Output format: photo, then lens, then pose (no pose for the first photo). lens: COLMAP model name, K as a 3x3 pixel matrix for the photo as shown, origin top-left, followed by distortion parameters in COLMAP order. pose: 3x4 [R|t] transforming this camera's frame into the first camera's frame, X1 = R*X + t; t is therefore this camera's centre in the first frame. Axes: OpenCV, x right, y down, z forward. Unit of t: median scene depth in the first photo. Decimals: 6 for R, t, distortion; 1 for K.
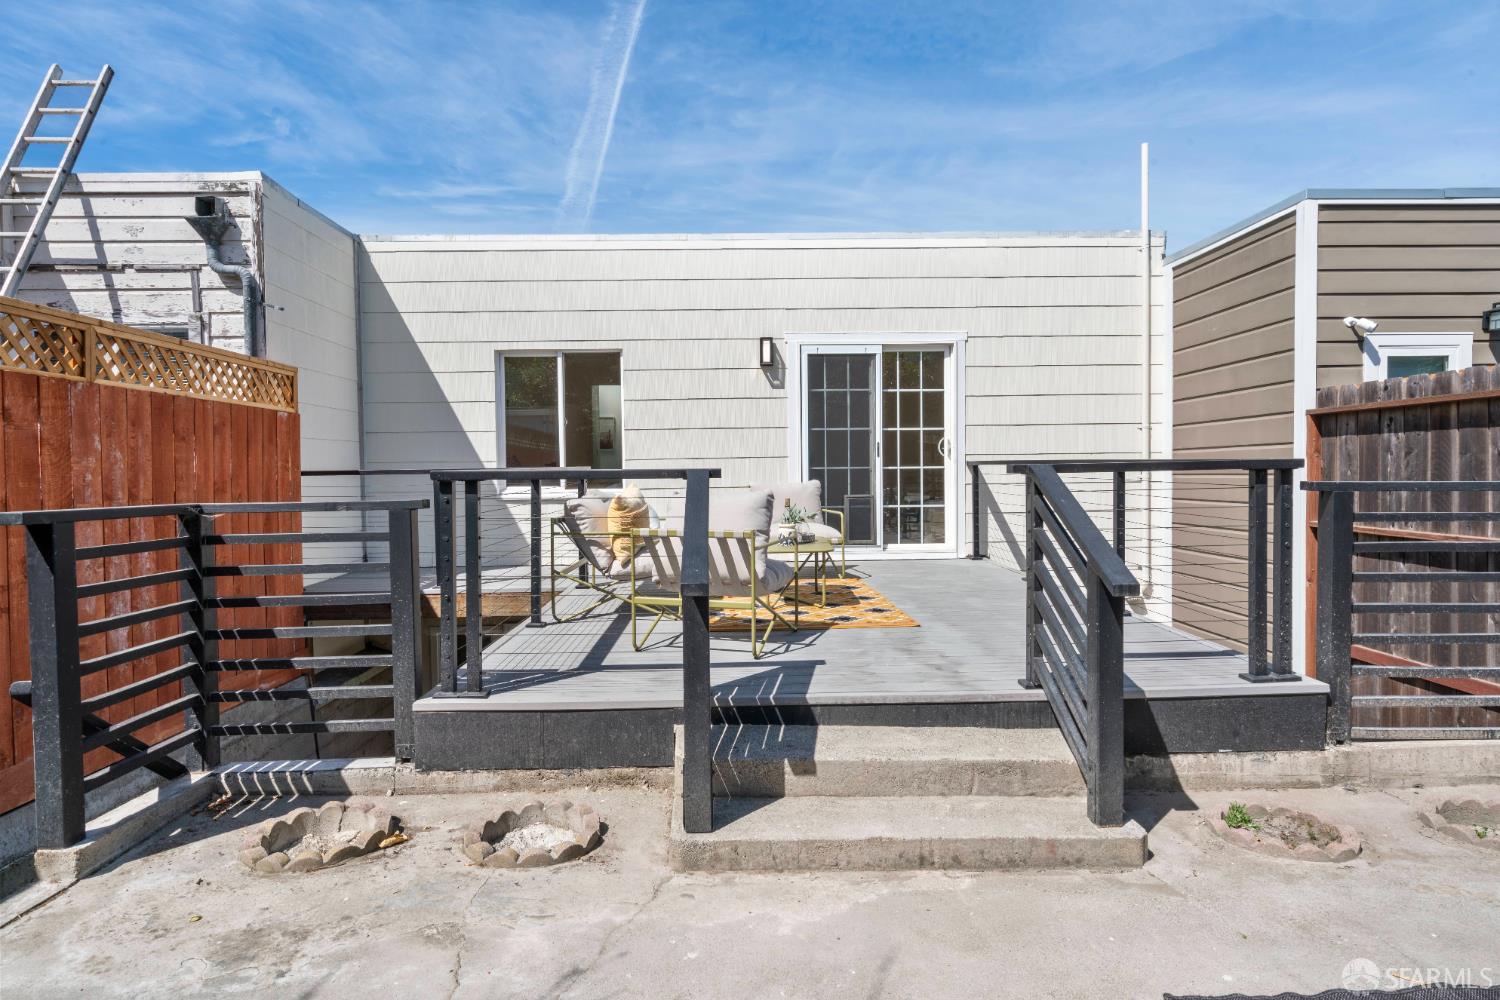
lens RADIAL K [[852.8, 0, 750.6], [0, 852.8, 493.5], [0, 0, 1]] dist [-0.001336, -0.000710]
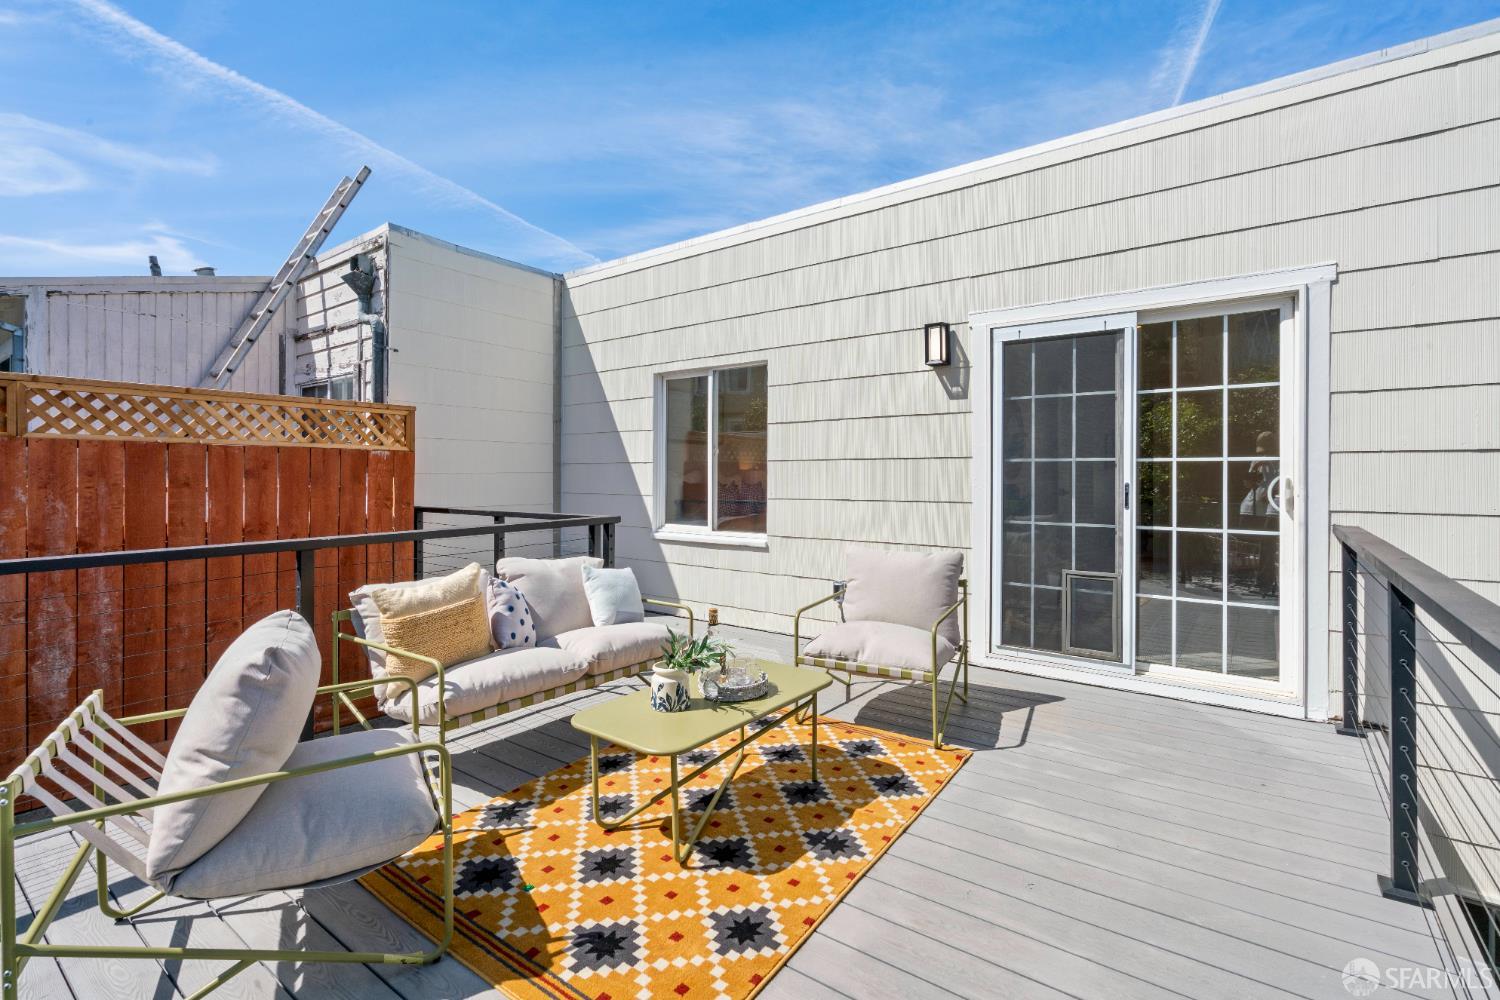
lens RADIAL K [[694.7, 0, 738.7], [0, 694.7, 475.0], [0, 0, 1]] dist [-0.000503, 0.000248]
pose [[0.782694, 0.013377, -0.622263, 0.235473], [-0.027632, 0.999530, -0.013269, -0.051976], [0.621793, 0.027580, 0.782696, 0.474032]]
